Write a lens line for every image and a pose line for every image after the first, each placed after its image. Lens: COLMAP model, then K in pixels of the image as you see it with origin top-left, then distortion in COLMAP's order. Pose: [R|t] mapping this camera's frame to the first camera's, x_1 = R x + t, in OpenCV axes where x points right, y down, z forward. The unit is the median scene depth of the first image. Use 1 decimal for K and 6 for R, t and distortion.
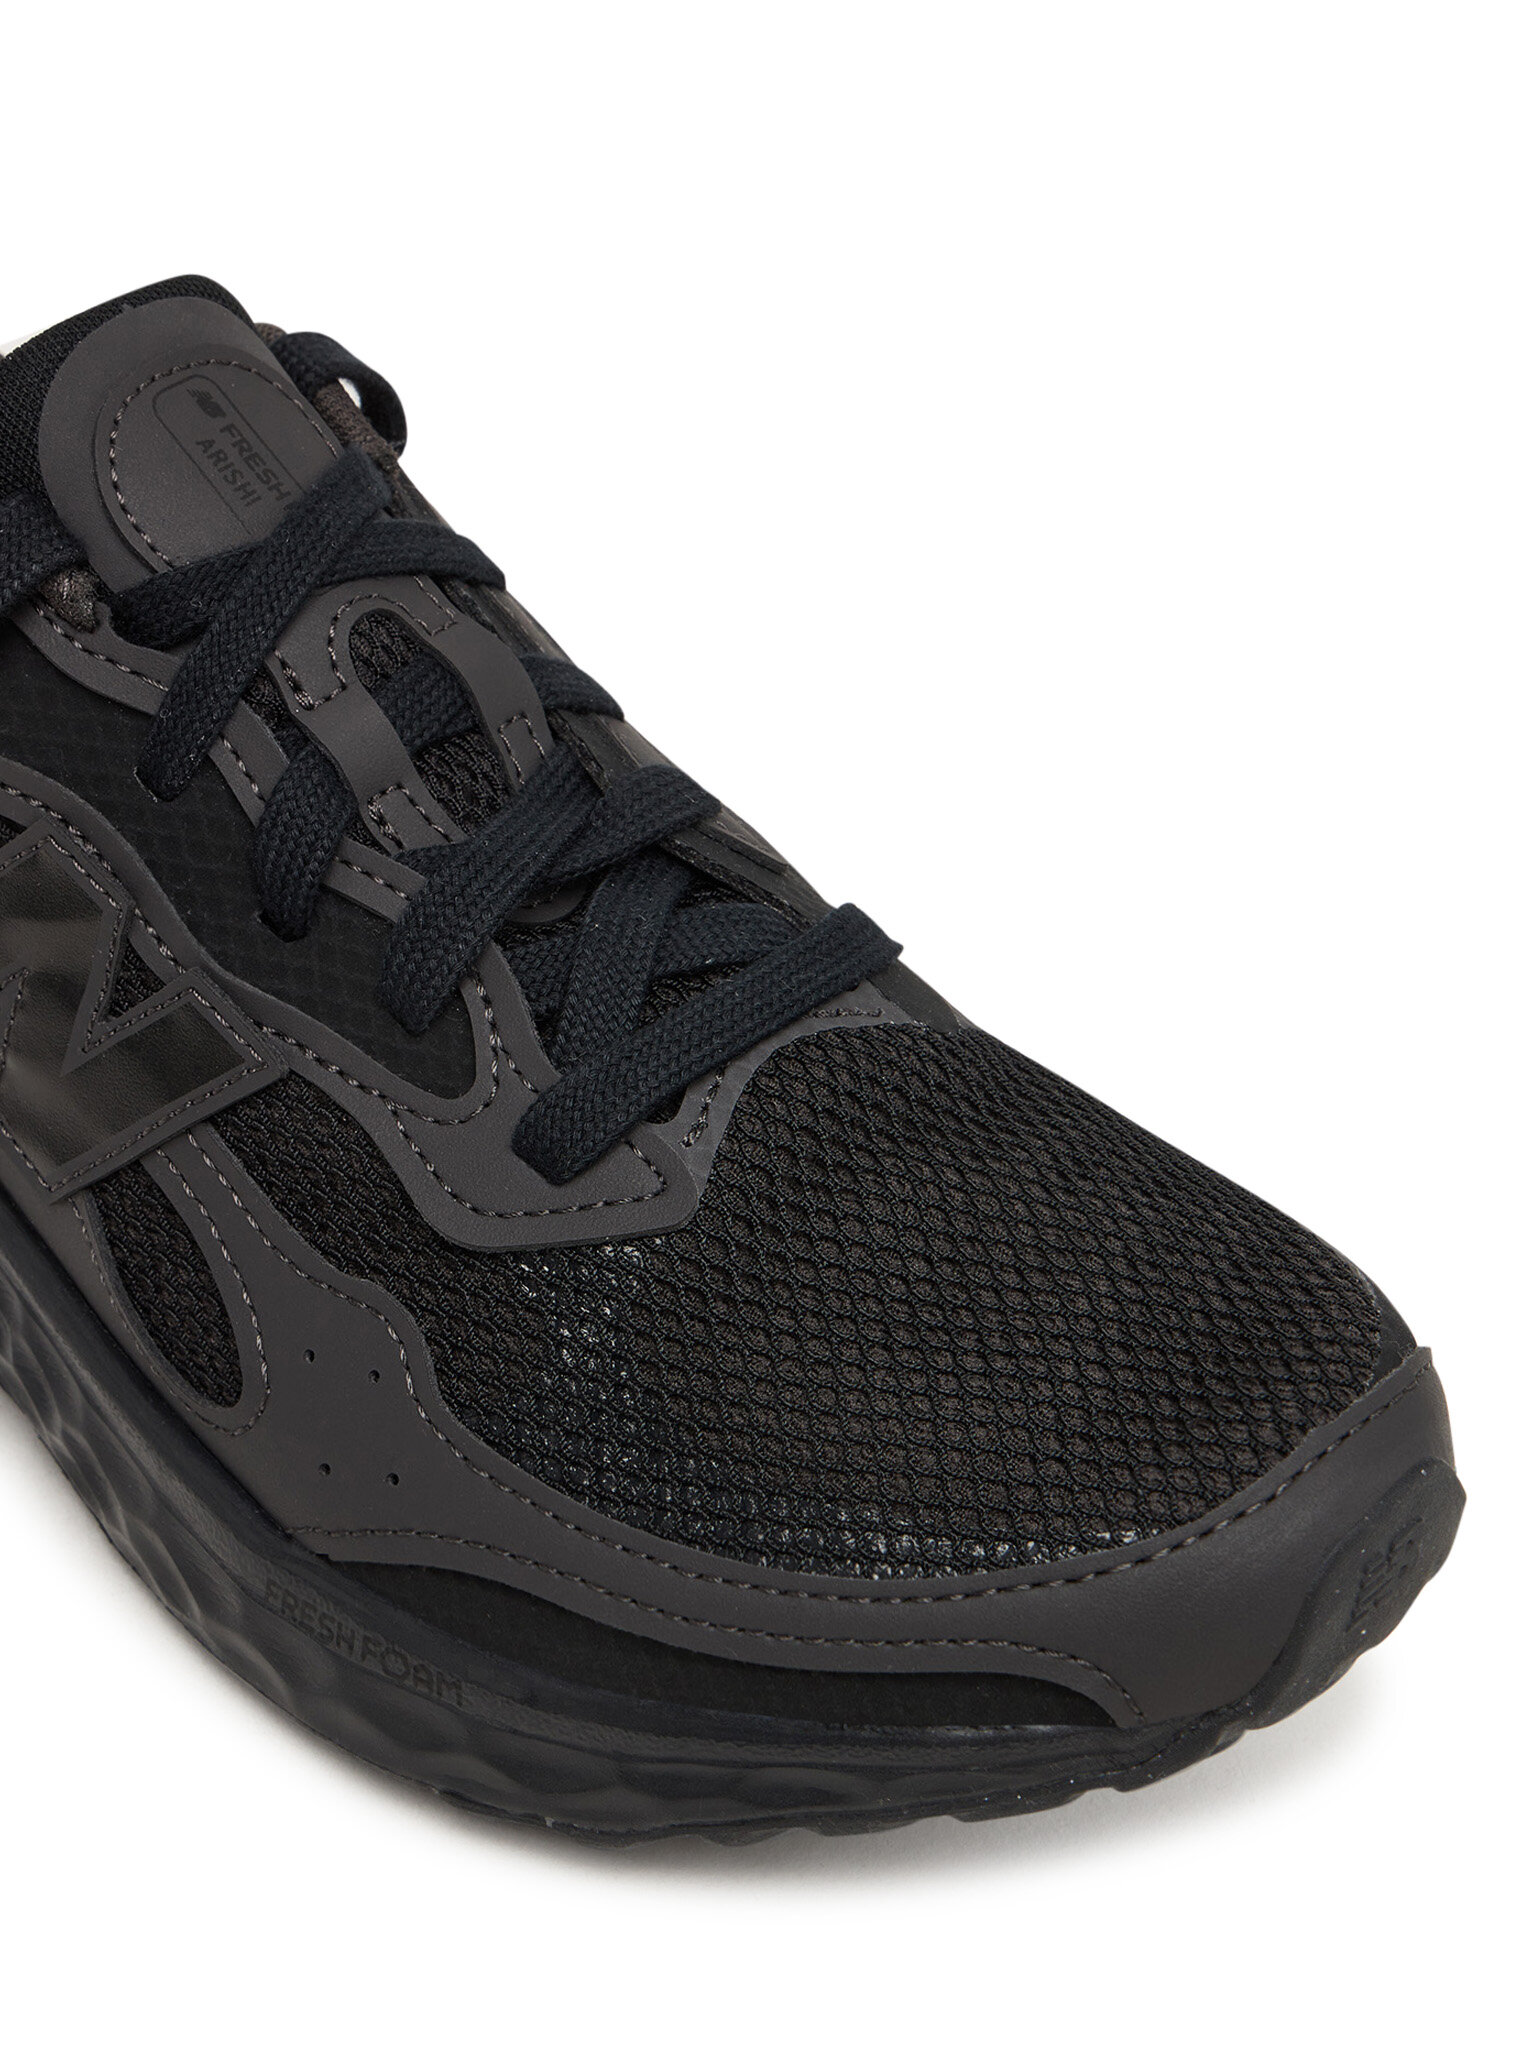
lens RADIAL K [[3604.4, 0, 771.9], [0, 3604.4, 1023.0], [0, 0, 1]] dist [-0.130802, 0.000000]
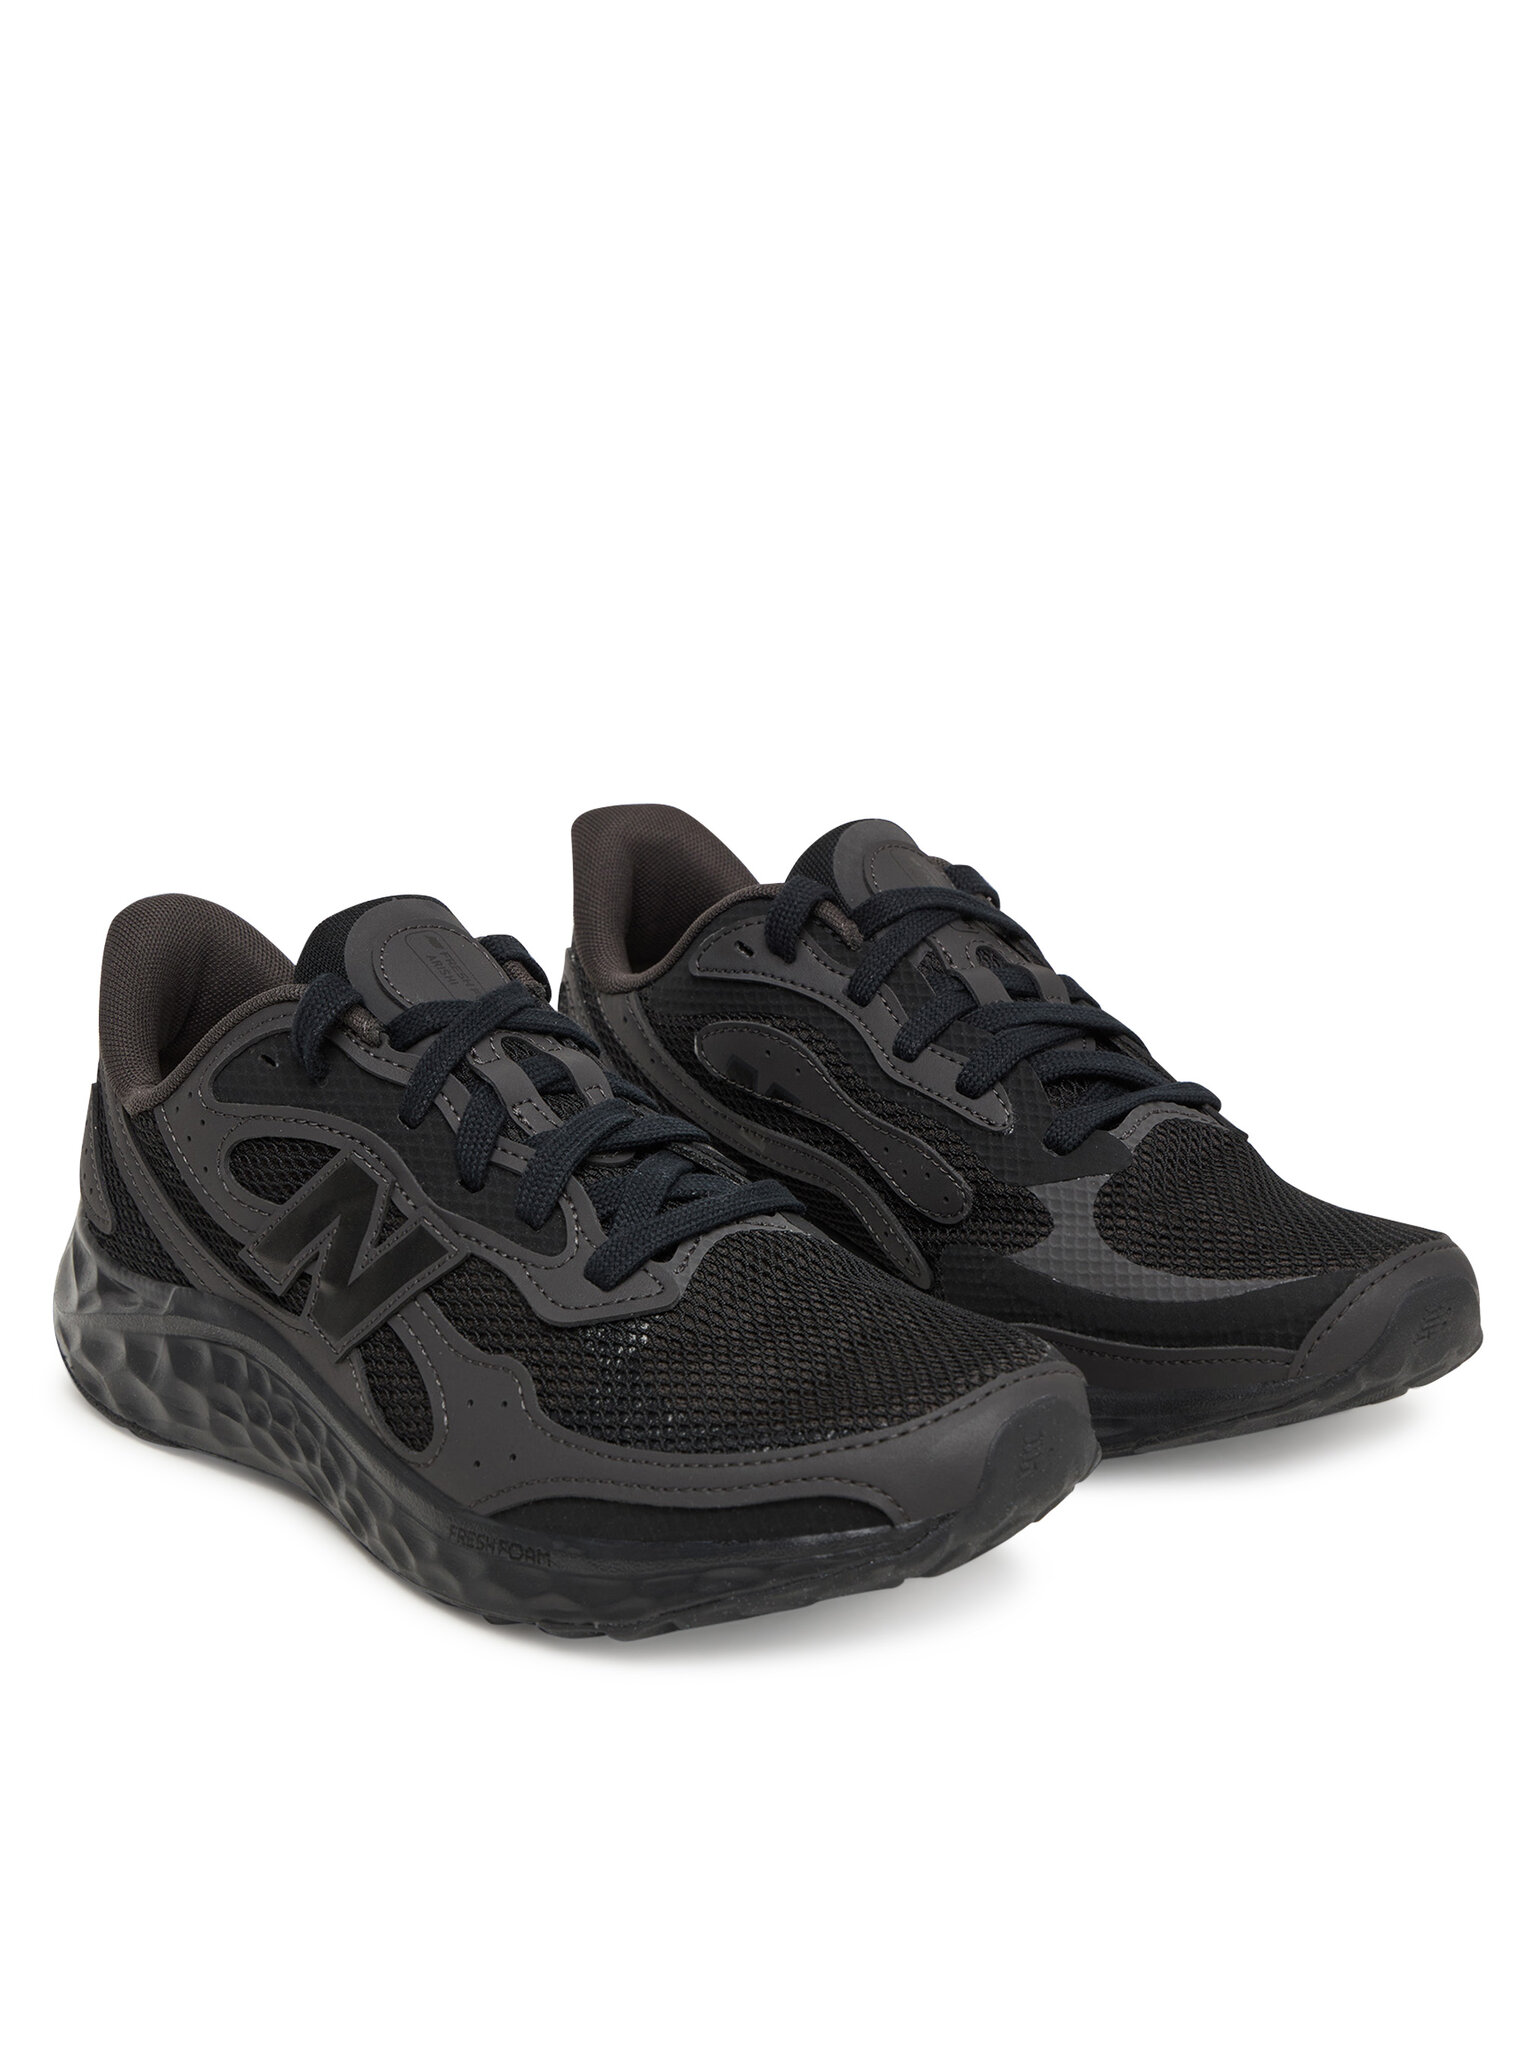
lens RADIAL K [[4001.4, 0, 767.4], [0, 4001.4, 1024.0], [0, 0, 1]] dist [0.036996, 0.000000]
pose [[0.991611, -0.057234, -0.115895, 0.274964], [-0.002282, 0.888733, -0.458419, 0.879930], [0.129237, 0.454838, 0.881147, -0.906292]]
